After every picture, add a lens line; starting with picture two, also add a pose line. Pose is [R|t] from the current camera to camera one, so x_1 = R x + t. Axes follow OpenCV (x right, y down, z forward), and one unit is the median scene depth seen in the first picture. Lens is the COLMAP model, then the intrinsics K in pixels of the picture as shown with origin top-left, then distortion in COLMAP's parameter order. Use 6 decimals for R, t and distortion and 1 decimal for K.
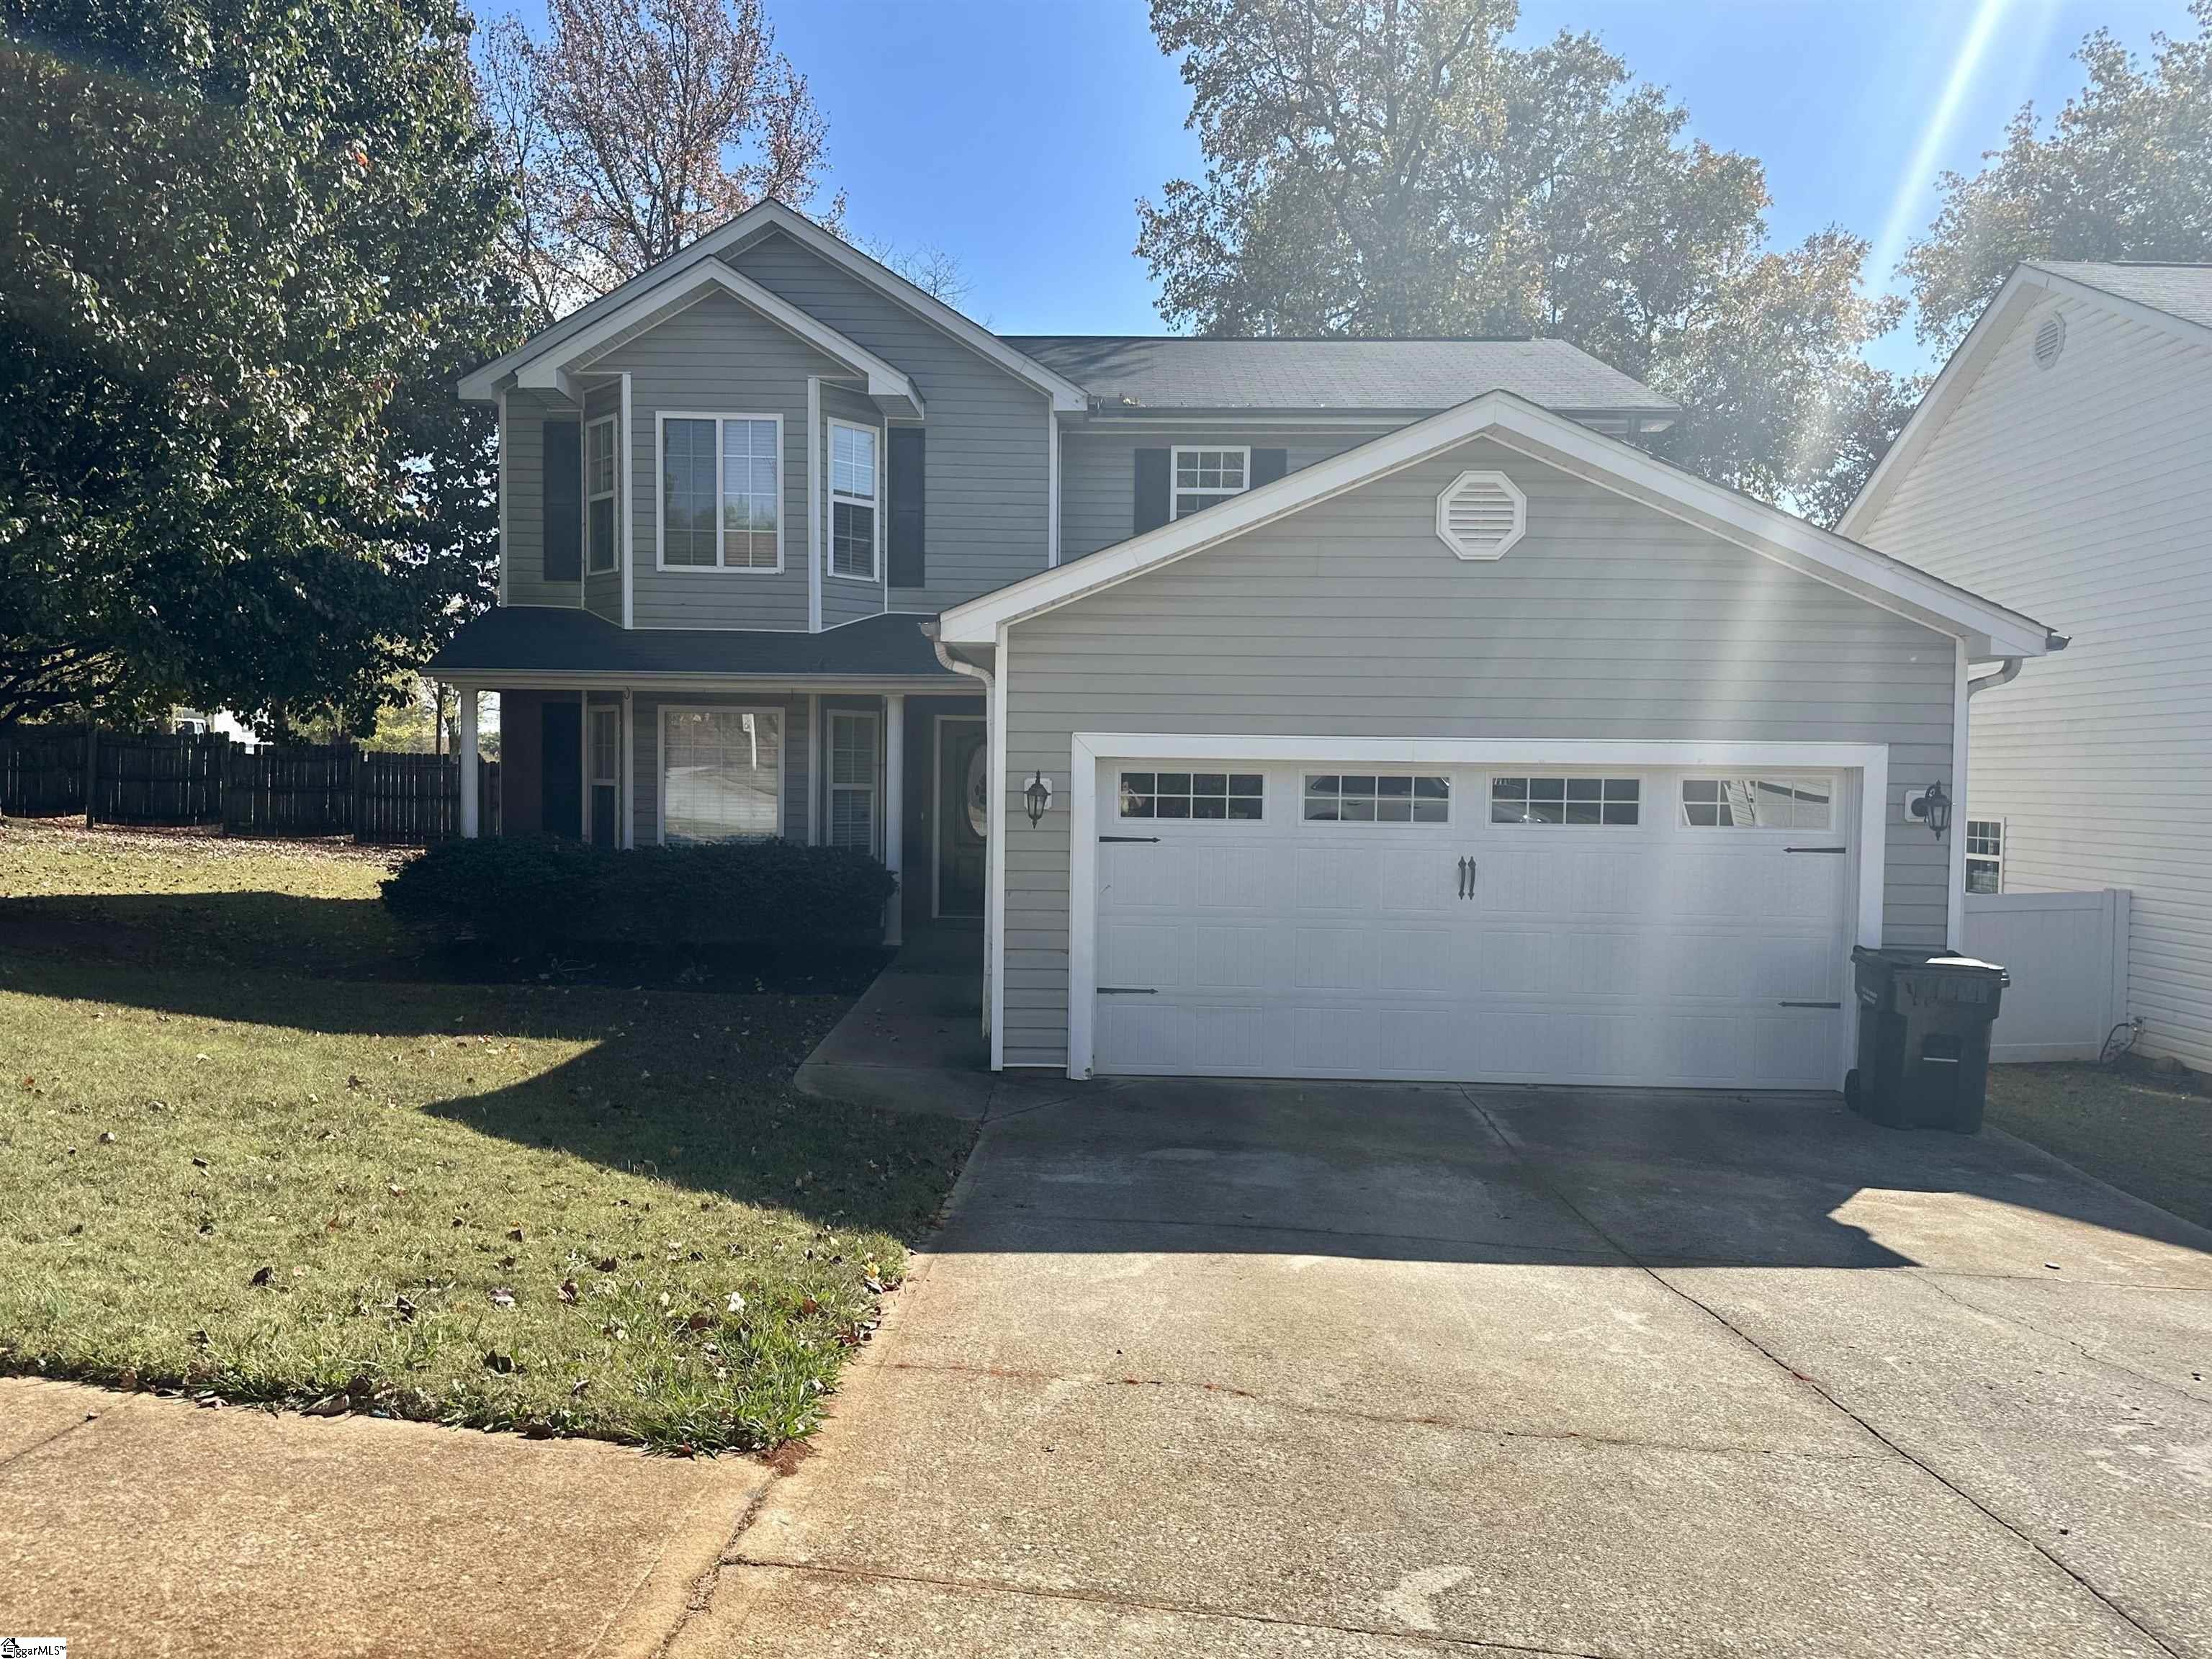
lens RADIAL K [[1552.6, 0, 1093.8], [0, 1552.6, 834.9], [0, 0, 1]] dist [0.044747, -0.016213]
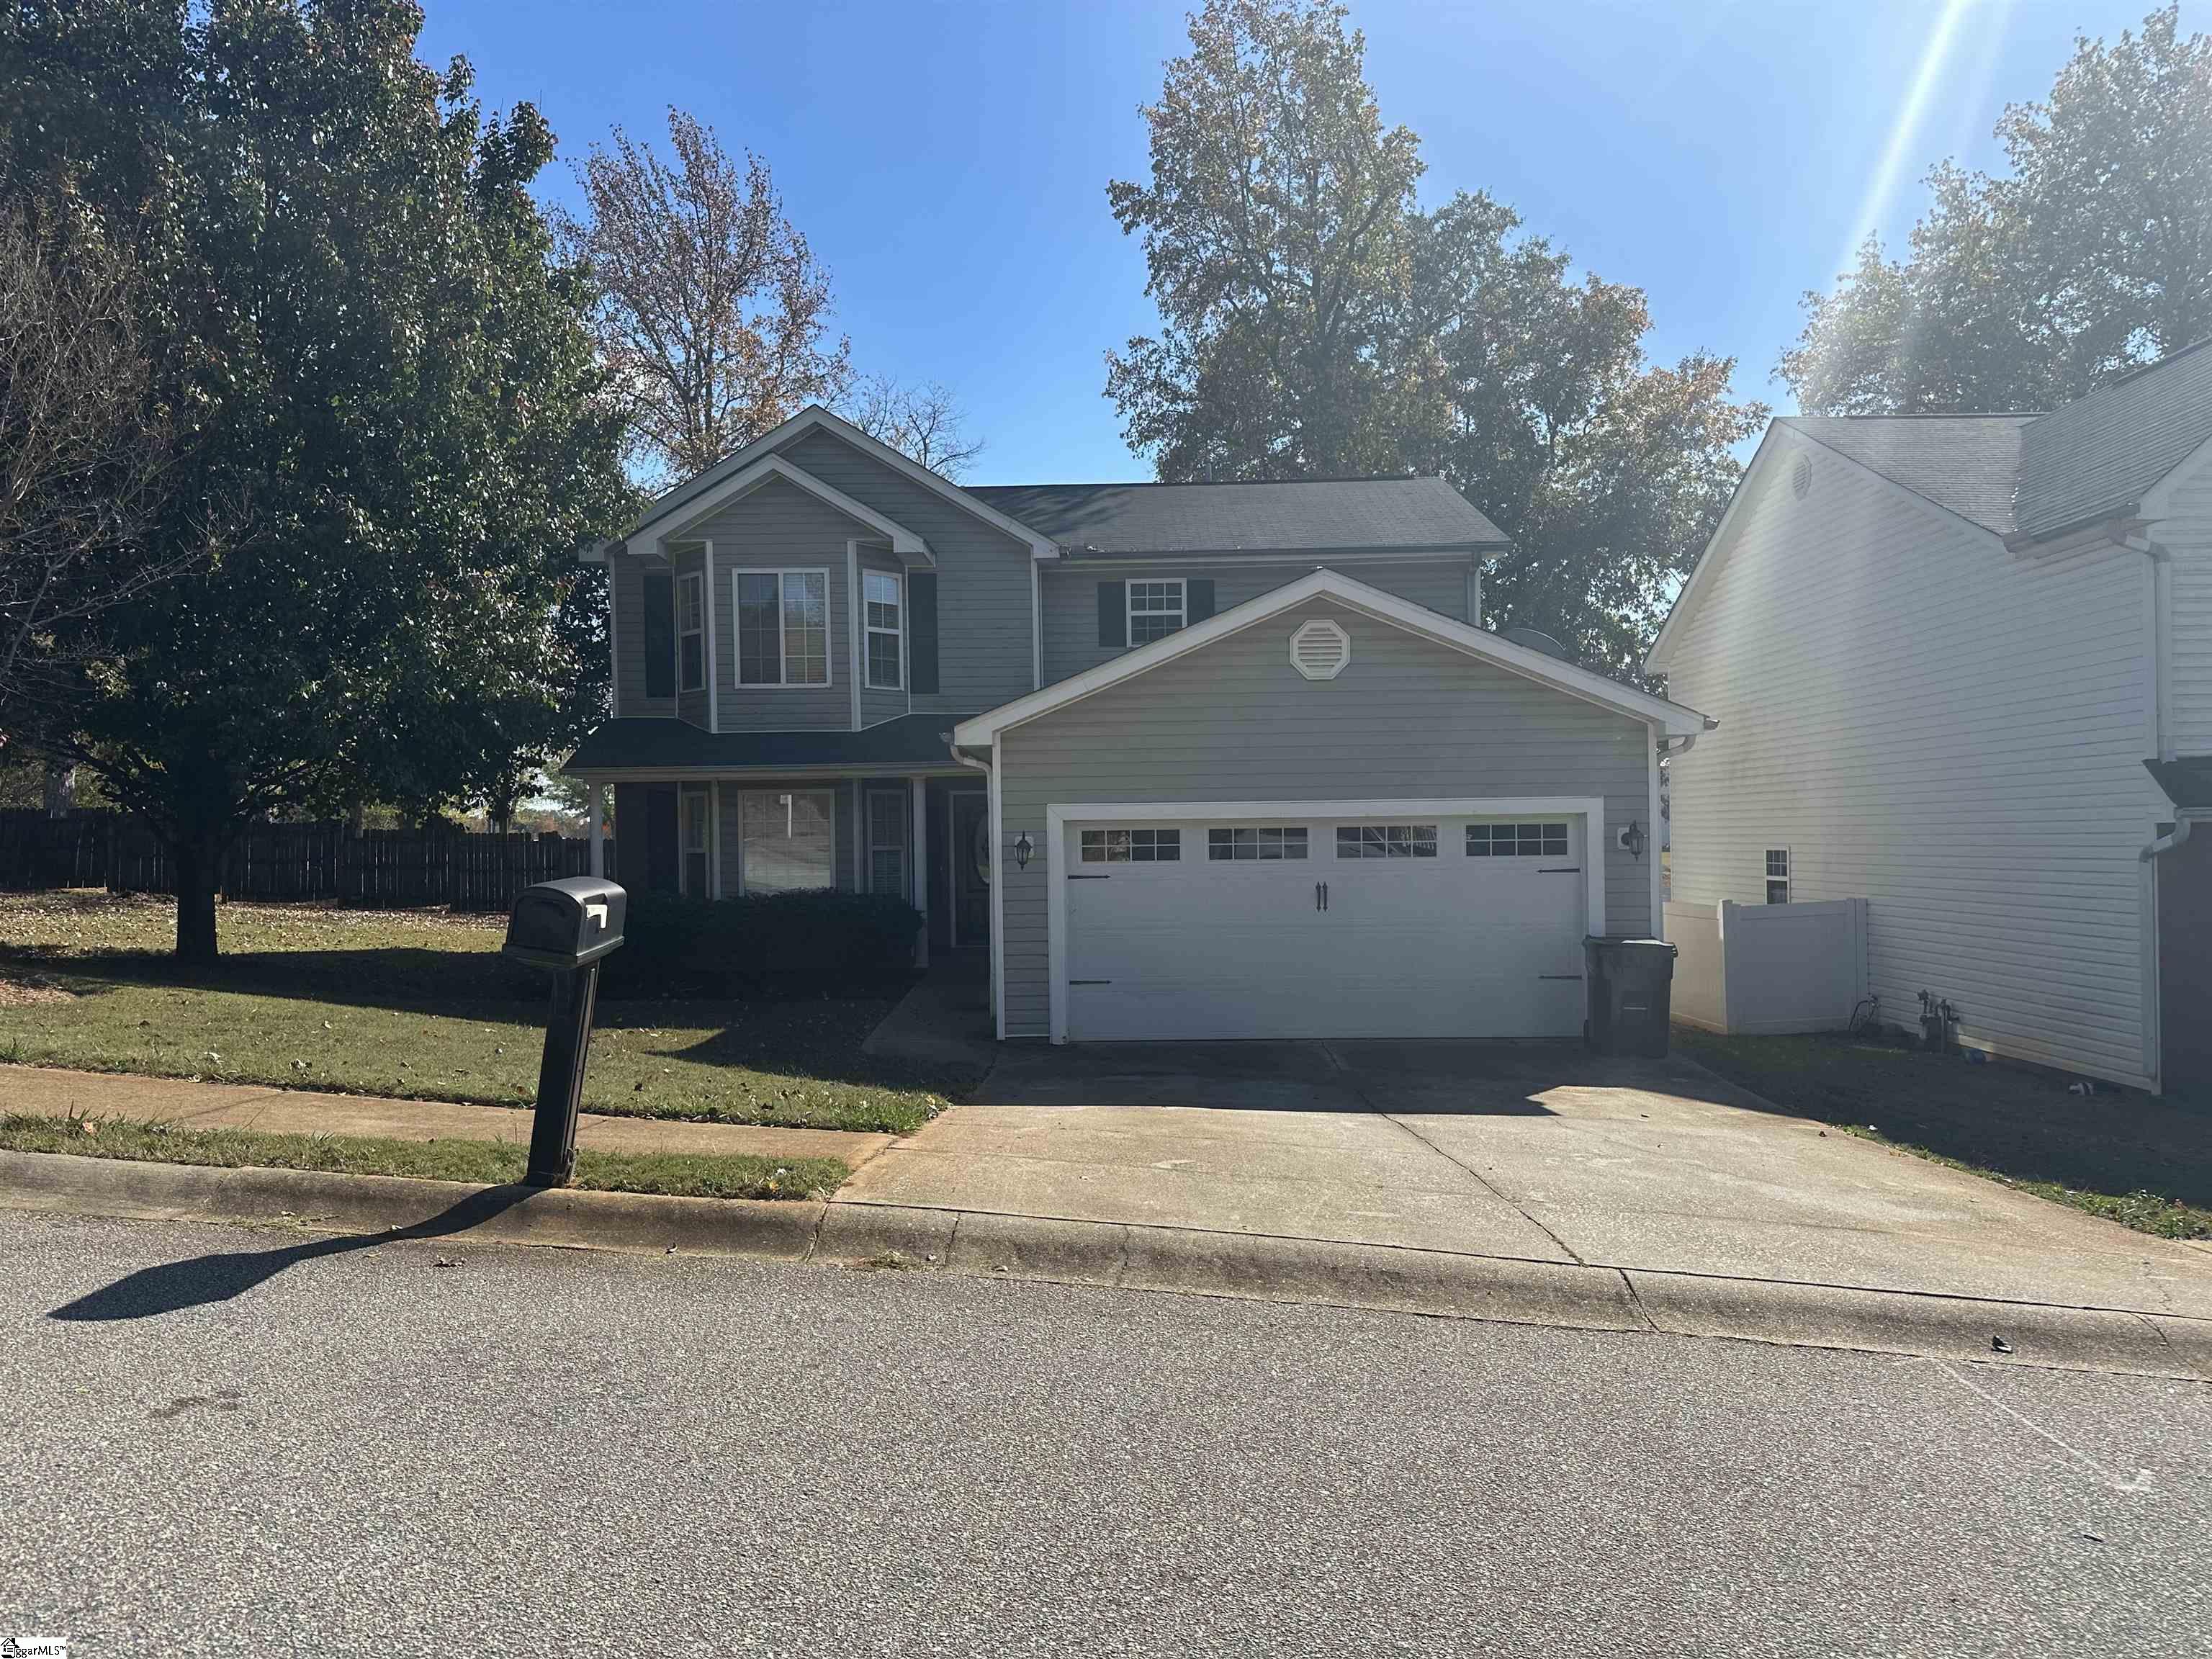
lens RADIAL K [[1552.6, 0, 1111.8], [0, 1552.6, 818.8], [0, 0, 1]] dist [0.044747, -0.016213]
pose [[0.999528, -0.029974, 0.006693, 0.024871], [0.030259, 0.998405, -0.047668, 0.012413], [-0.005254, 0.047848, 0.998841, -0.302061]]
